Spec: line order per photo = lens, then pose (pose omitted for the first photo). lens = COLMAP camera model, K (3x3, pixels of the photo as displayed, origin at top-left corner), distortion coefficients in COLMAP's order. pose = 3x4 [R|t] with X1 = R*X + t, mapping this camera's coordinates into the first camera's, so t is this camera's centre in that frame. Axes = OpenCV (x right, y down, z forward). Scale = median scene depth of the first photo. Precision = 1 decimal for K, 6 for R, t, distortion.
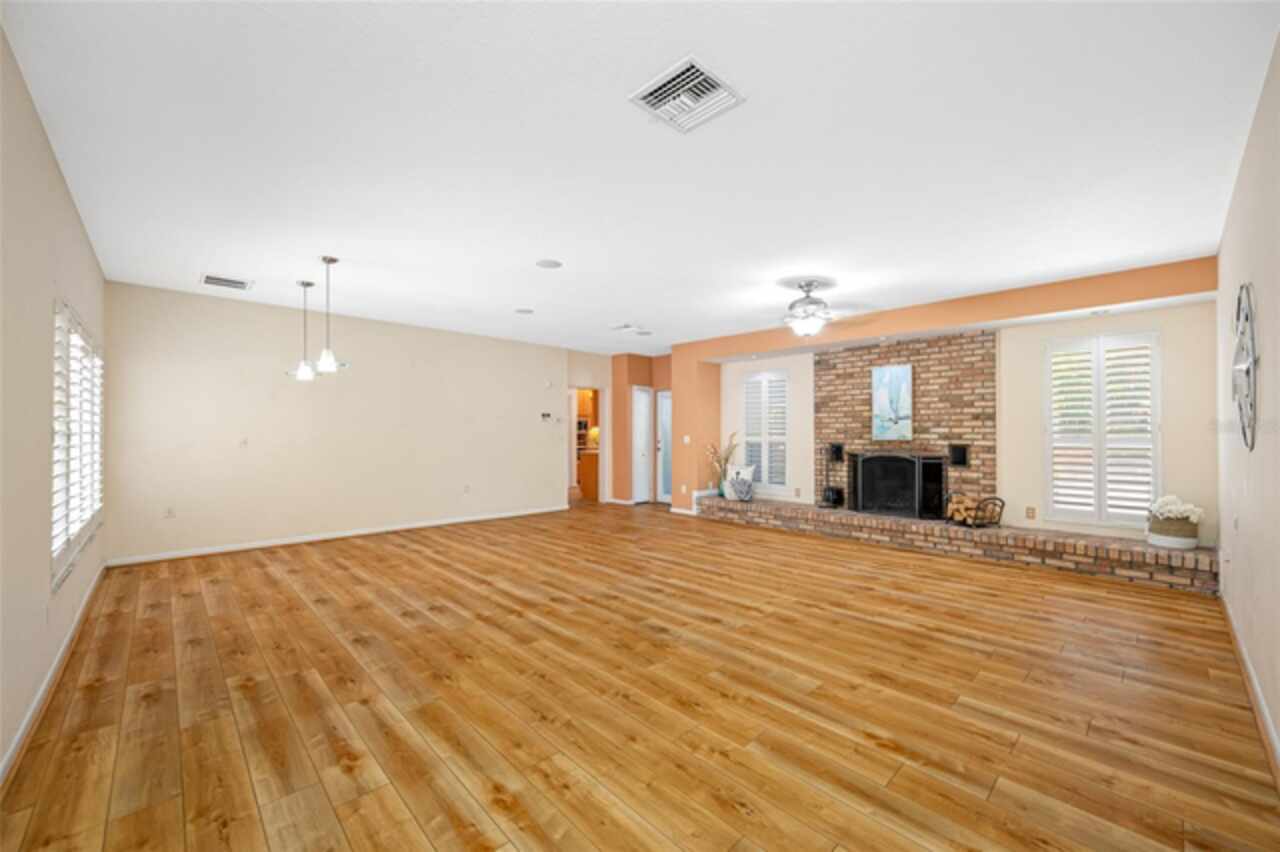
lens RADIAL K [[505.8, 0, 635.2], [0, 505.8, 433.1], [0, 0, 1]] dist [0.001392, -0.000347]
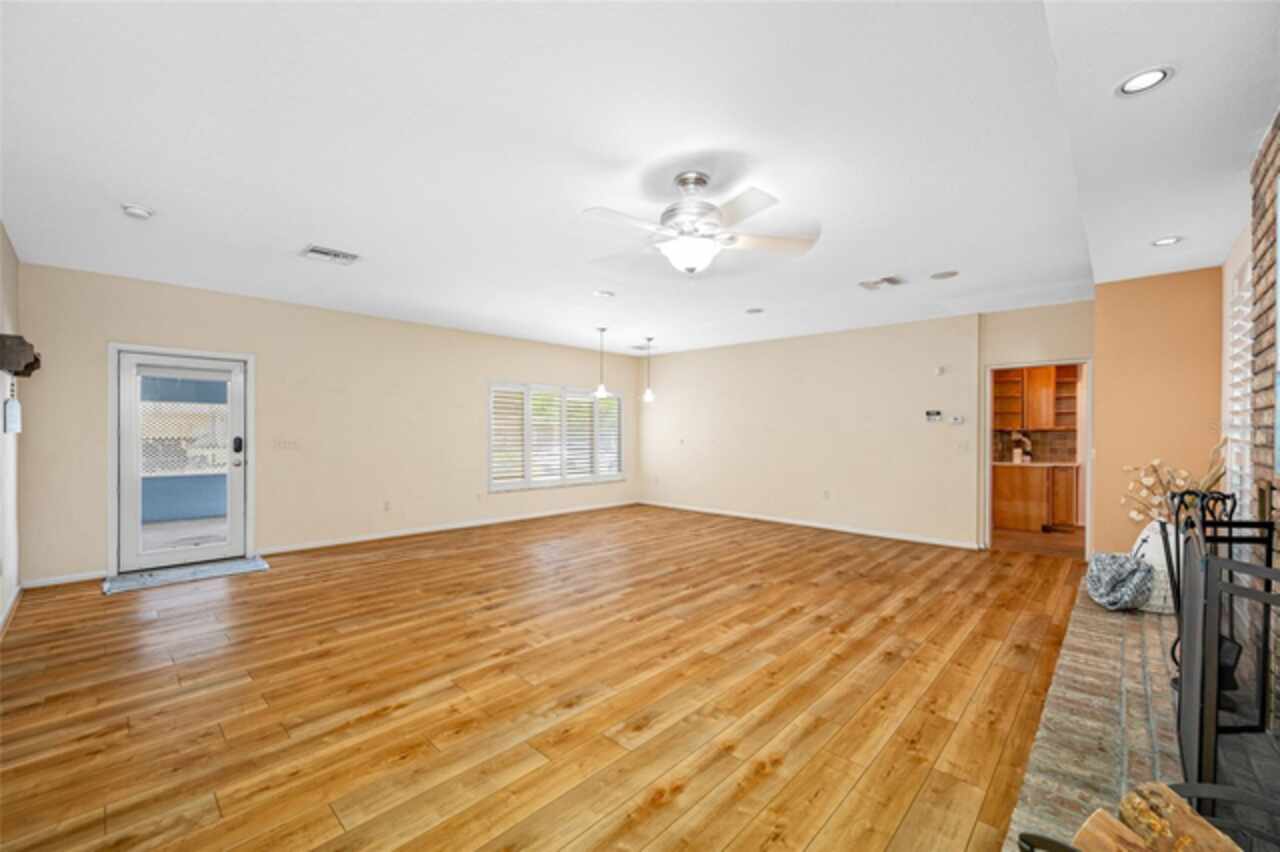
lens RADIAL K [[505.8, 0, 642.1], [0, 505.8, 434.4], [0, 0, 1]] dist [0.001392, -0.000347]
pose [[0.062380, 0.002903, -0.998048, 1.068651], [-0.005462, 0.999982, 0.002567, -0.007558], [0.998038, 0.005291, 0.062394, 1.062481]]
